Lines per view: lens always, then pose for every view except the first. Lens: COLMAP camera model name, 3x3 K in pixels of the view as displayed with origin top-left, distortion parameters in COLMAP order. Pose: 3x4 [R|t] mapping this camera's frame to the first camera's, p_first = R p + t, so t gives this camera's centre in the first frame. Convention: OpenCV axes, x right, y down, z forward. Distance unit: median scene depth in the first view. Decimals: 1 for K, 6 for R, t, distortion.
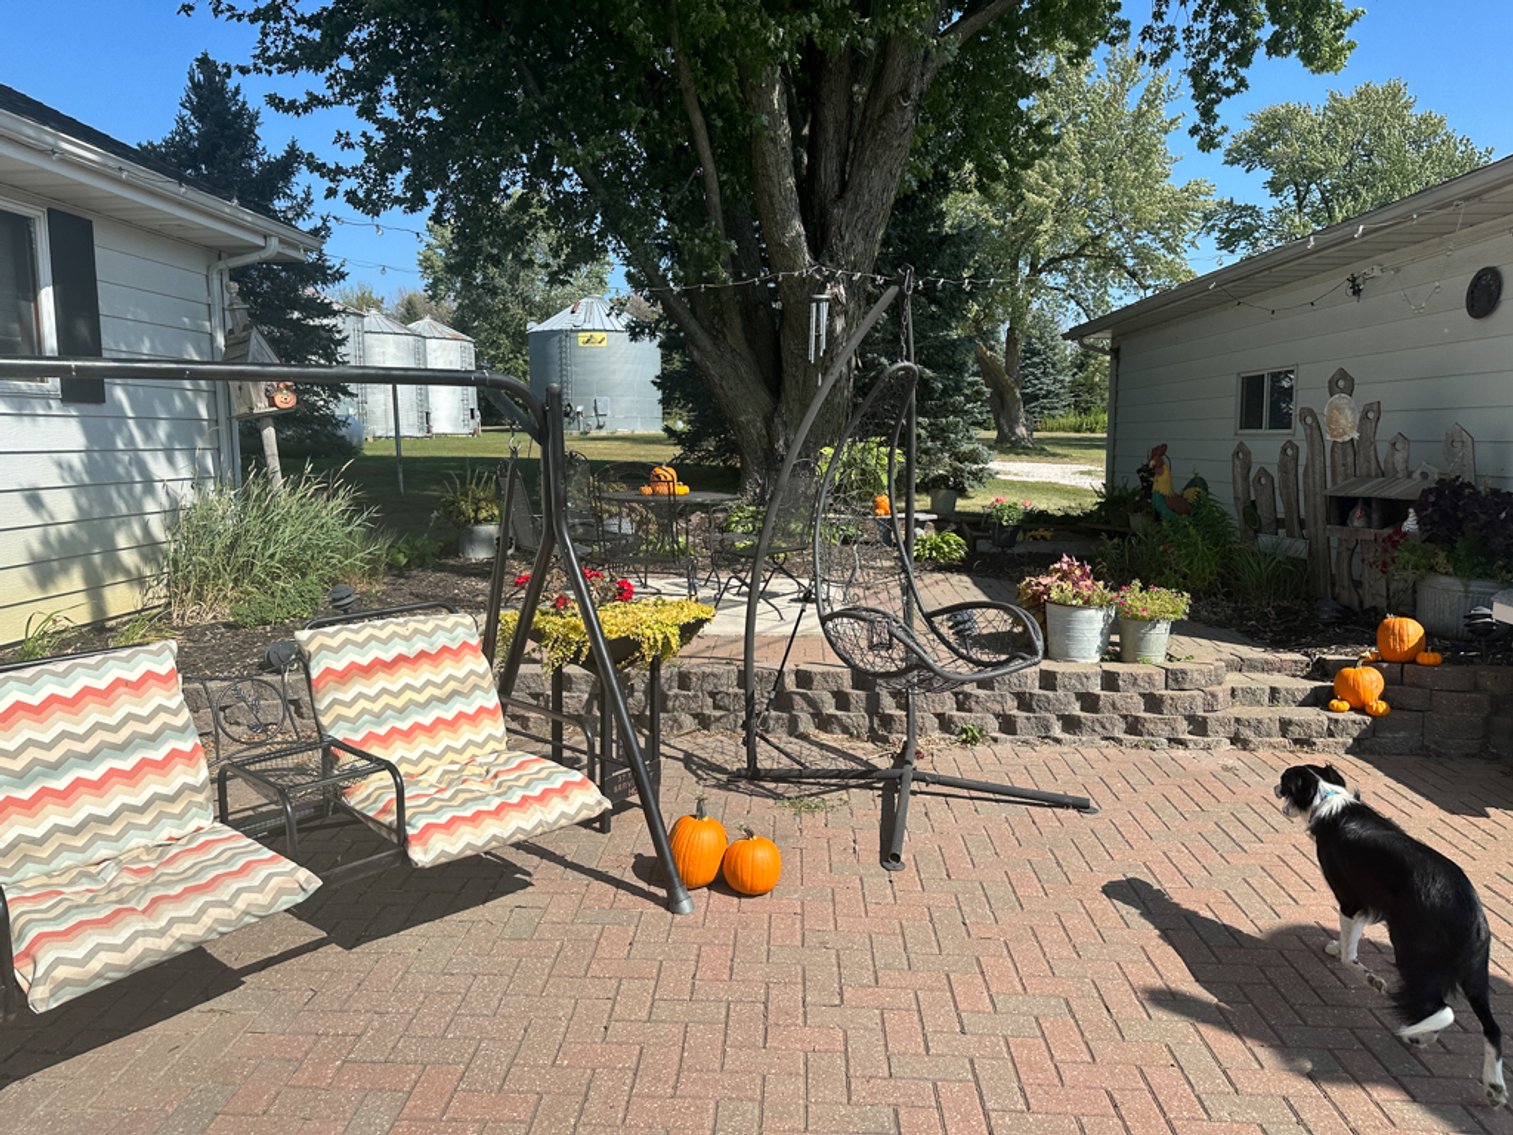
lens RADIAL K [[1044.3, 0, 727.5], [0, 1044.3, 564.8], [0, 0, 1]] dist [0.075641, -0.104282]
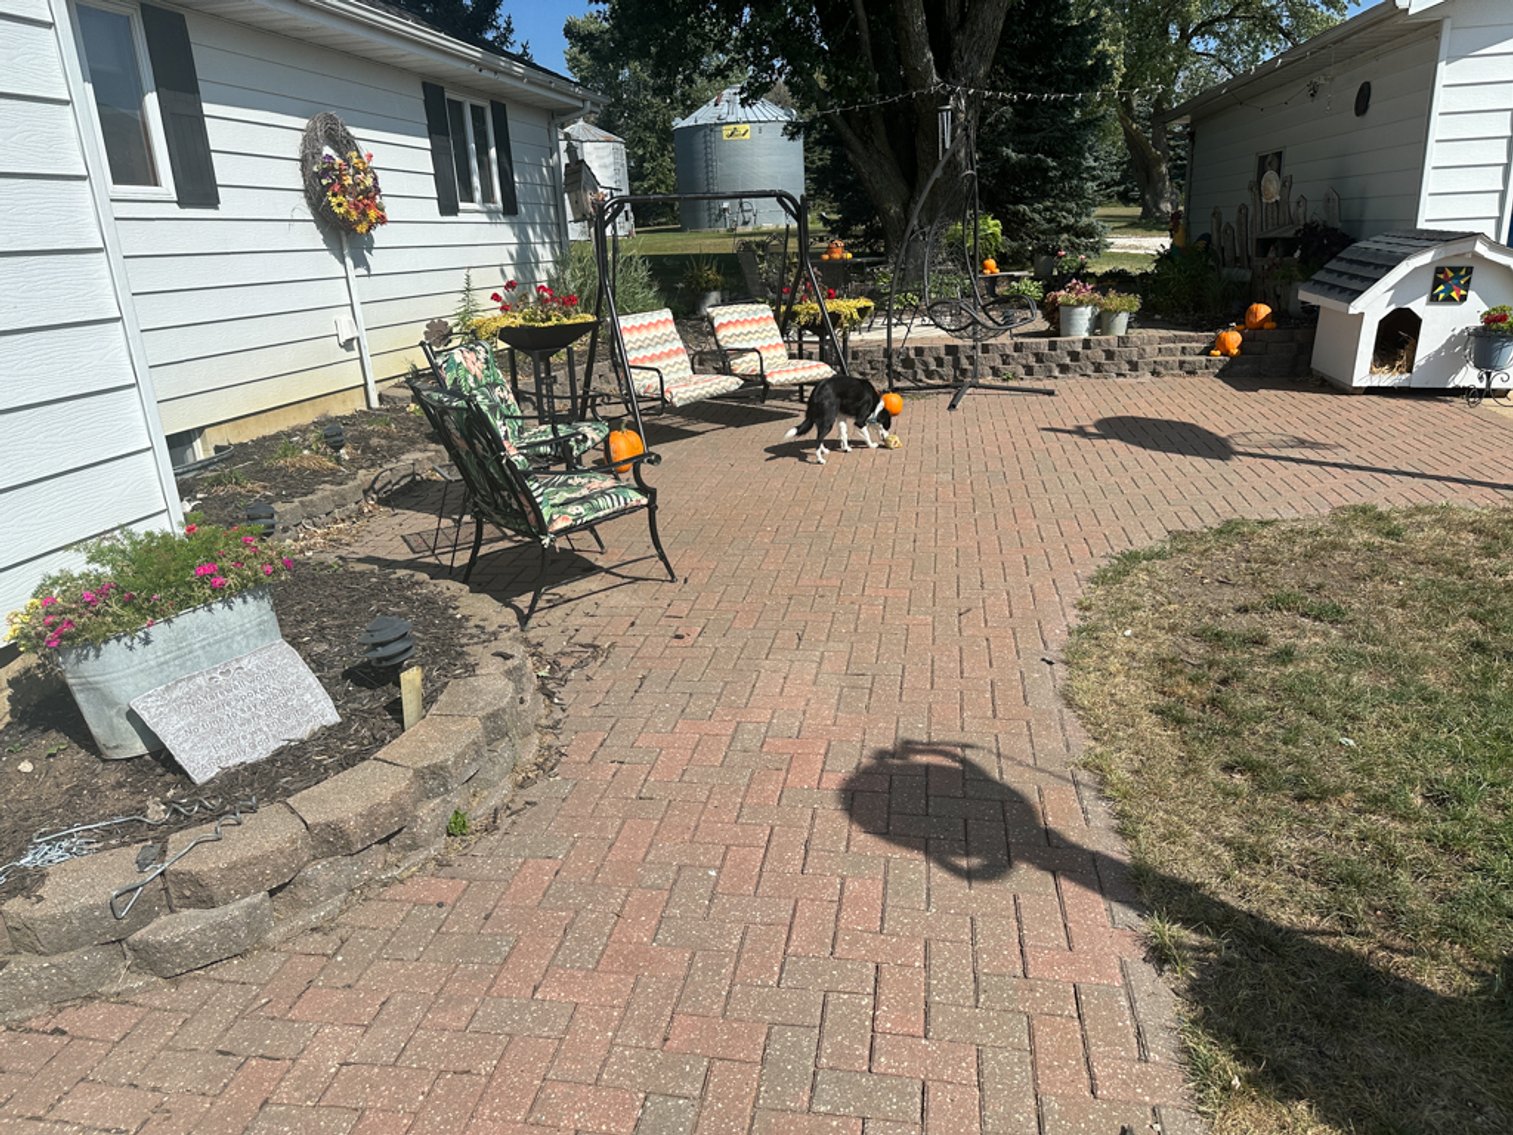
lens RADIAL K [[1054.0, 0, 749.0], [0, 1054.0, 565.8], [0, 0, 1]] dist [0.078796, -0.113480]
pose [[0.993148, -0.008816, -0.116529, -0.006221], [0.029889, 0.983147, 0.180355, 0.068467], [0.112975, -0.182602, 0.976675, -0.479581]]
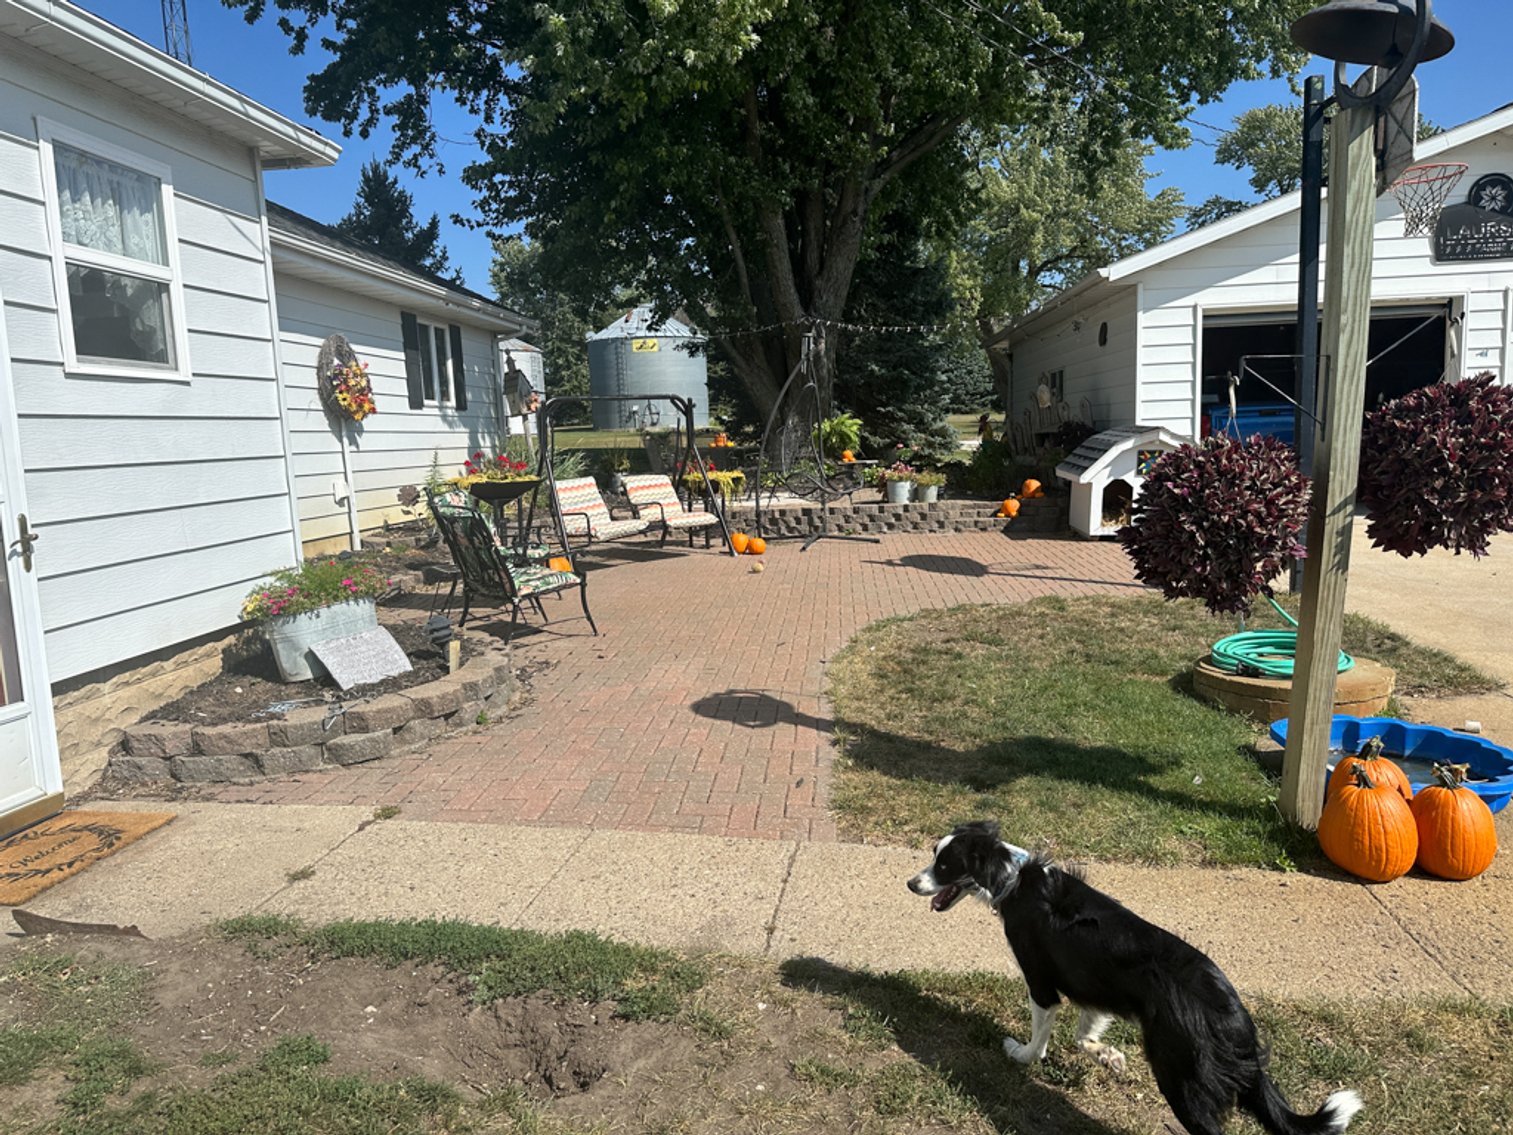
lens RADIAL K [[1037.1, 0, 737.3], [0, 1037.1, 576.6], [0, 0, 1]] dist [0.119429, -0.167662]
pose [[0.998857, -0.029265, -0.037788, 0.027627], [0.029875, 0.999431, 0.015658, 0.108904], [0.037308, -0.016769, 0.999163, -0.717494]]
